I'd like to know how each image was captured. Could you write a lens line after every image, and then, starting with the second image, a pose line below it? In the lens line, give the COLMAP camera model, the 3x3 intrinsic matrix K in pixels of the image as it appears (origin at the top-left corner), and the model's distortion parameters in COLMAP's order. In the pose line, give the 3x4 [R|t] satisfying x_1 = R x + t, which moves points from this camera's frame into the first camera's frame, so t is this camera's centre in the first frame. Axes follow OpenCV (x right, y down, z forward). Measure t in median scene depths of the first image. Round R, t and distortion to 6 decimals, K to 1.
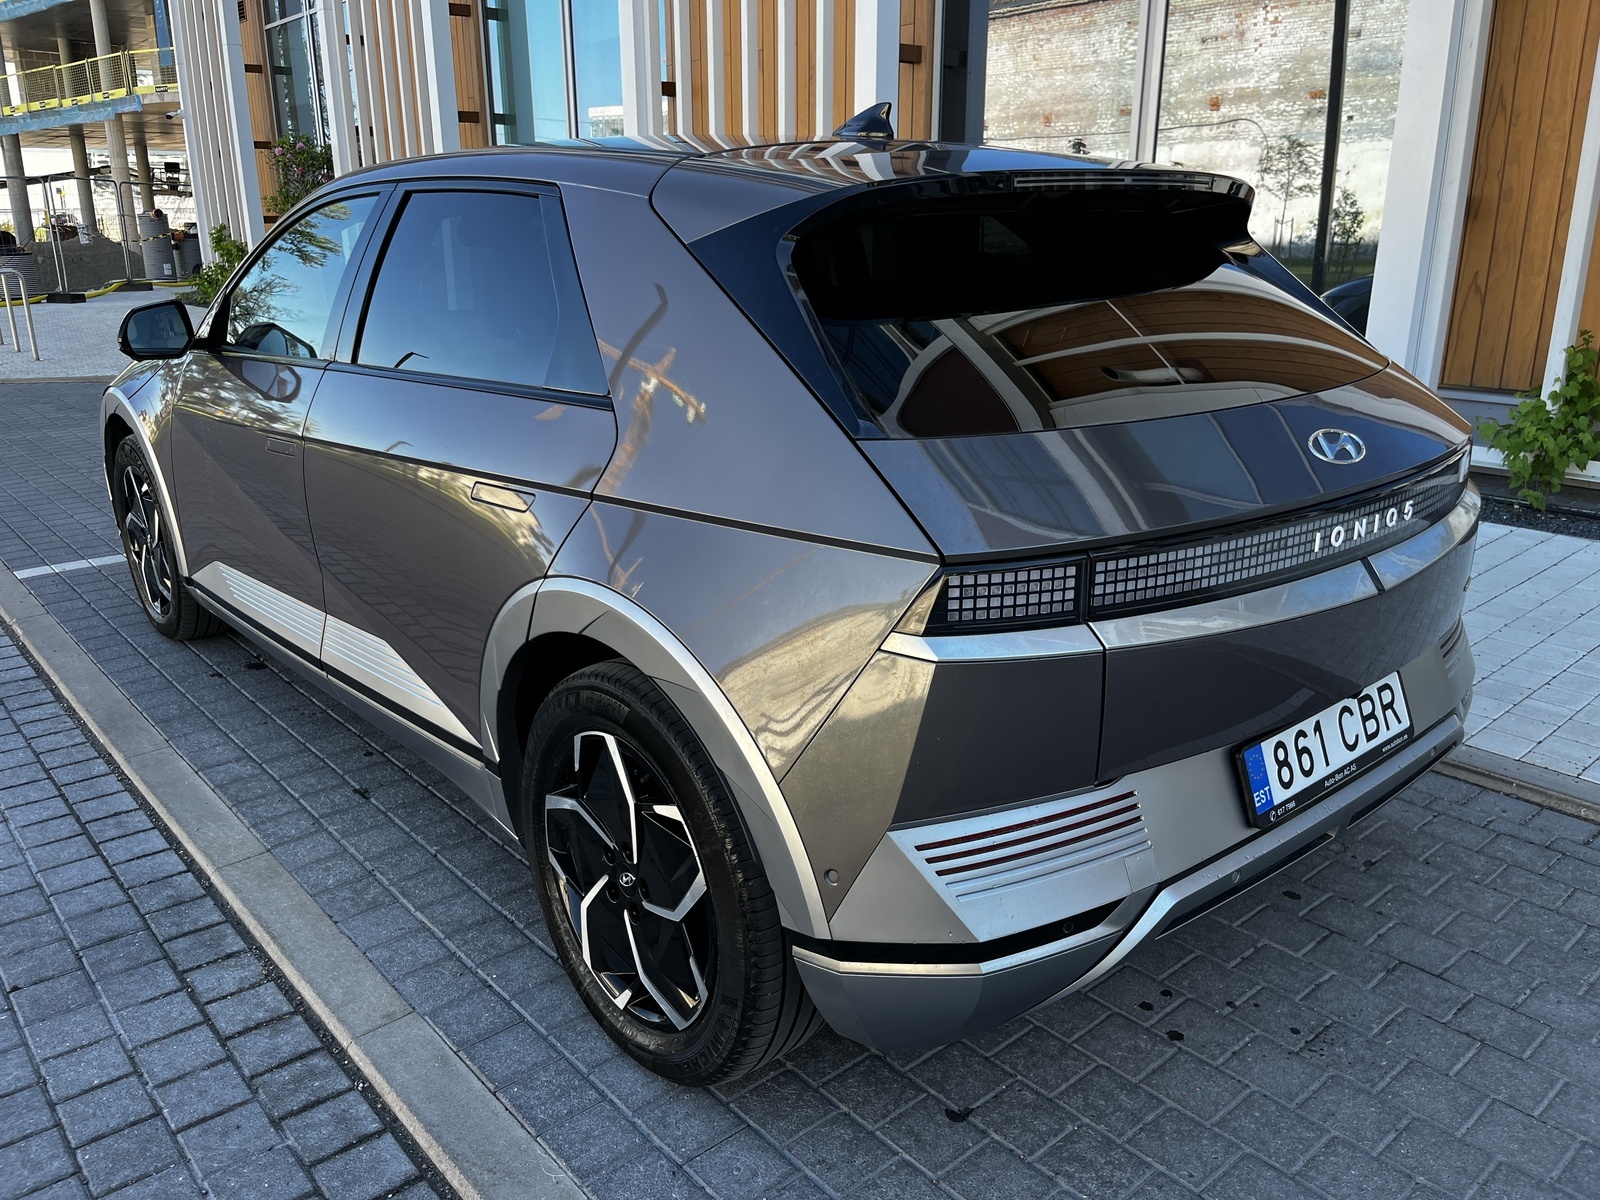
lens RADIAL K [[1211.8, 0, 800.0], [0, 1211.8, 600.0], [0, 0, 1]] dist [0.007962, 0.004109]
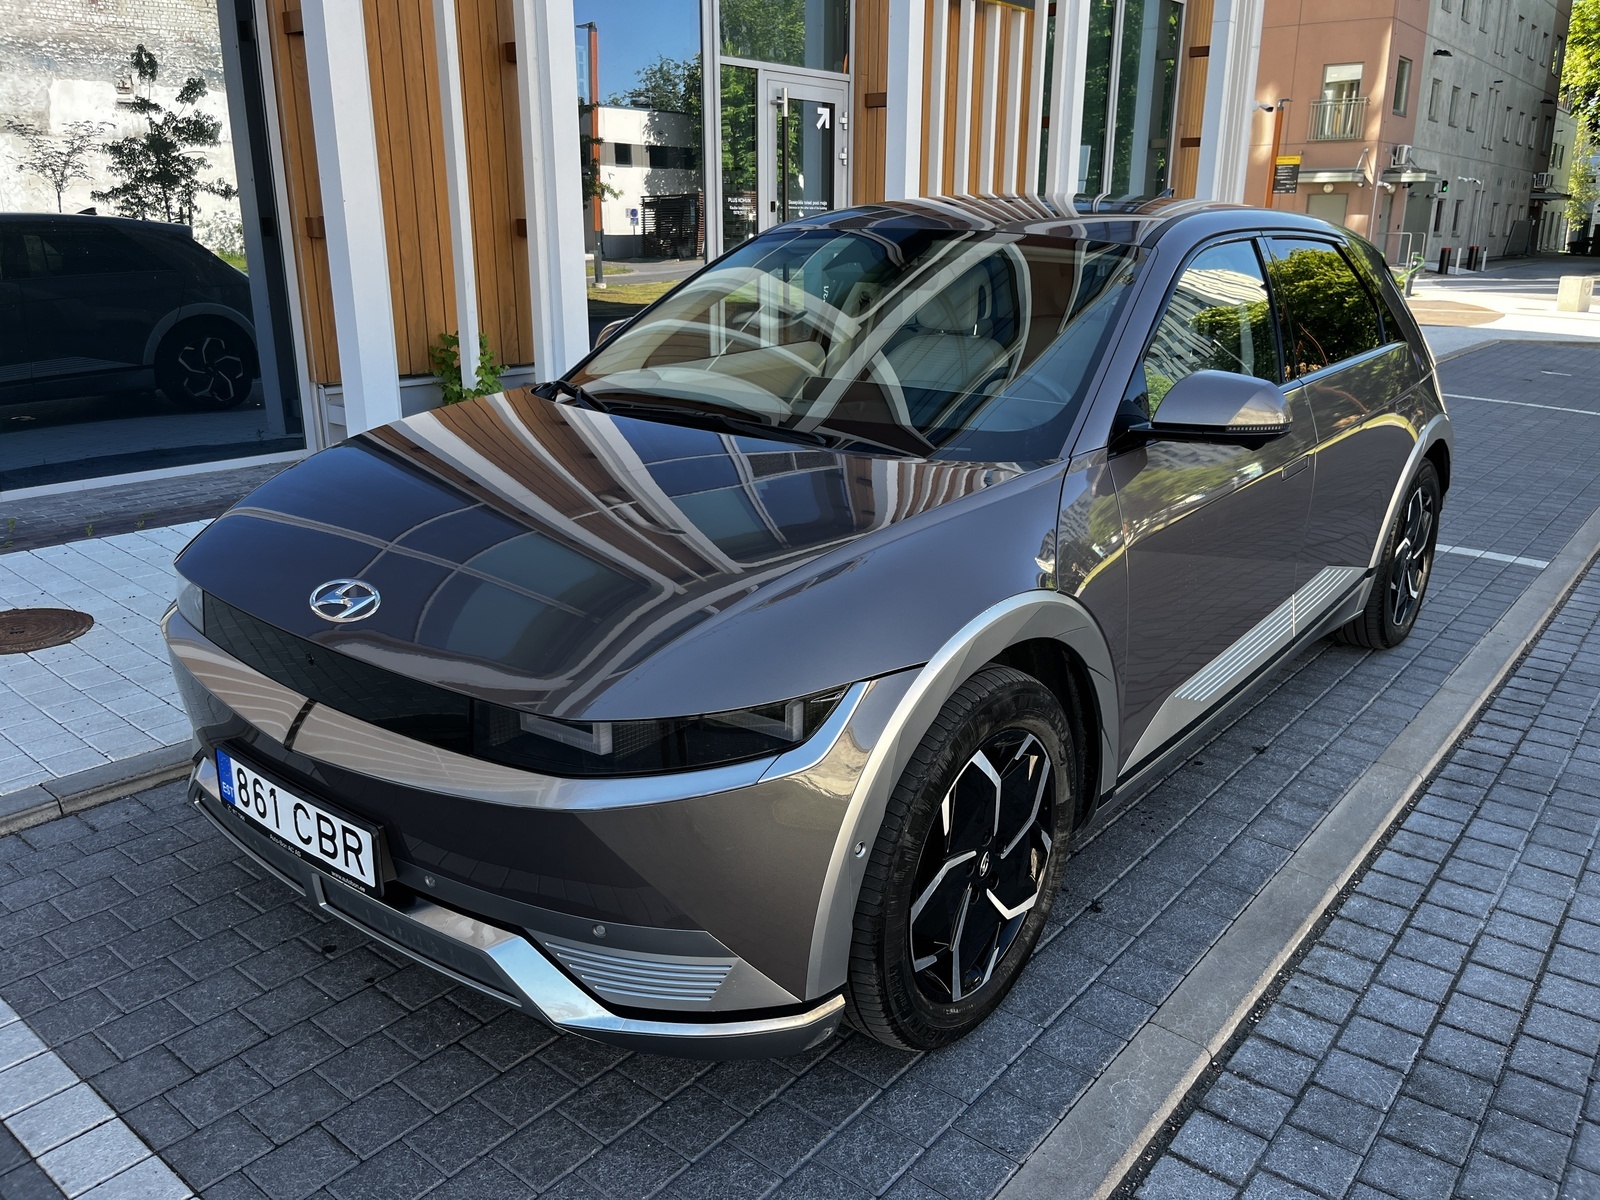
lens RADIAL K [[1211.8, 0, 800.0], [0, 1211.8, 600.0], [0, 0, 1]] dist [0.007962, 0.004109]
pose [[-0.169032, -0.283829, 0.943859, -1.378385], [0.290548, 0.900734, 0.322894, -0.485615], [-0.941812, 0.328815, -0.069787, 1.491395]]
